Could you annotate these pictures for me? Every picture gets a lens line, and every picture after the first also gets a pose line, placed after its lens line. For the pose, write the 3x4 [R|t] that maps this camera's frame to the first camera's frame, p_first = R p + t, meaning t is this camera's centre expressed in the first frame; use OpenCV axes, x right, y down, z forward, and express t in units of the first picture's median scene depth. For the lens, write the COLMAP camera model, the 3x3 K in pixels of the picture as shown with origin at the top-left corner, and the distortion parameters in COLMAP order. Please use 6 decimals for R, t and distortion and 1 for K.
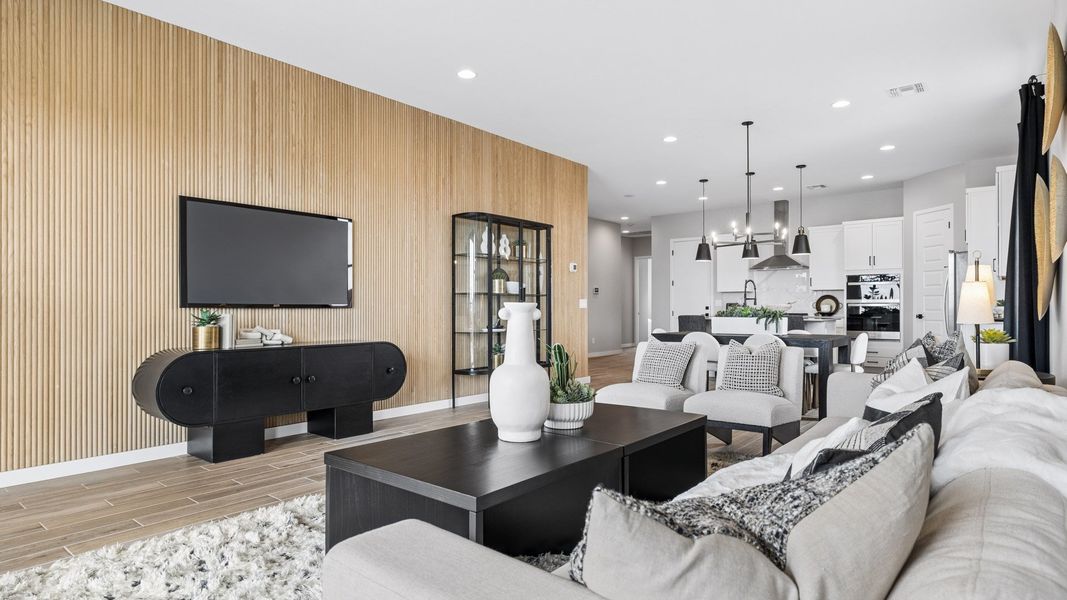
lens RADIAL K [[582.3, 0, 530.9], [0, 582.3, 302.5], [0, 0, 1]] dist [0.001468, -0.000028]
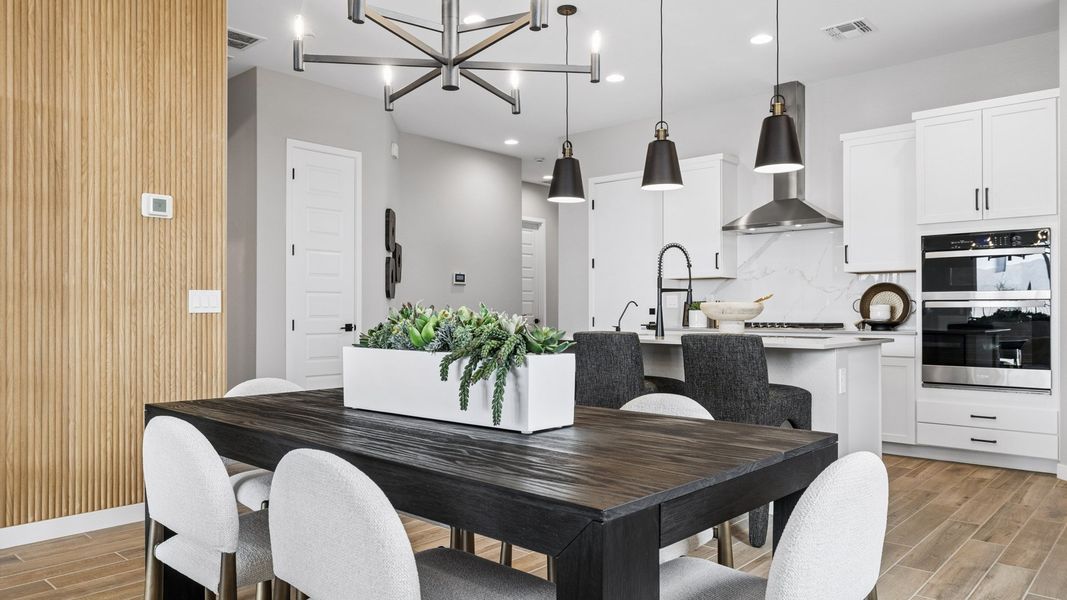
lens RADIAL K [[721.2, 0, 534.9], [0, 721.2, 302.0], [0, 0, 1]] dist [0.004497, 0.003195]
pose [[0.998737, -0.002063, -0.050207, 0.272962], [0.001905, 0.999993, -0.003186, 0.003455], [0.050213, 0.003086, 0.998734, 0.436169]]
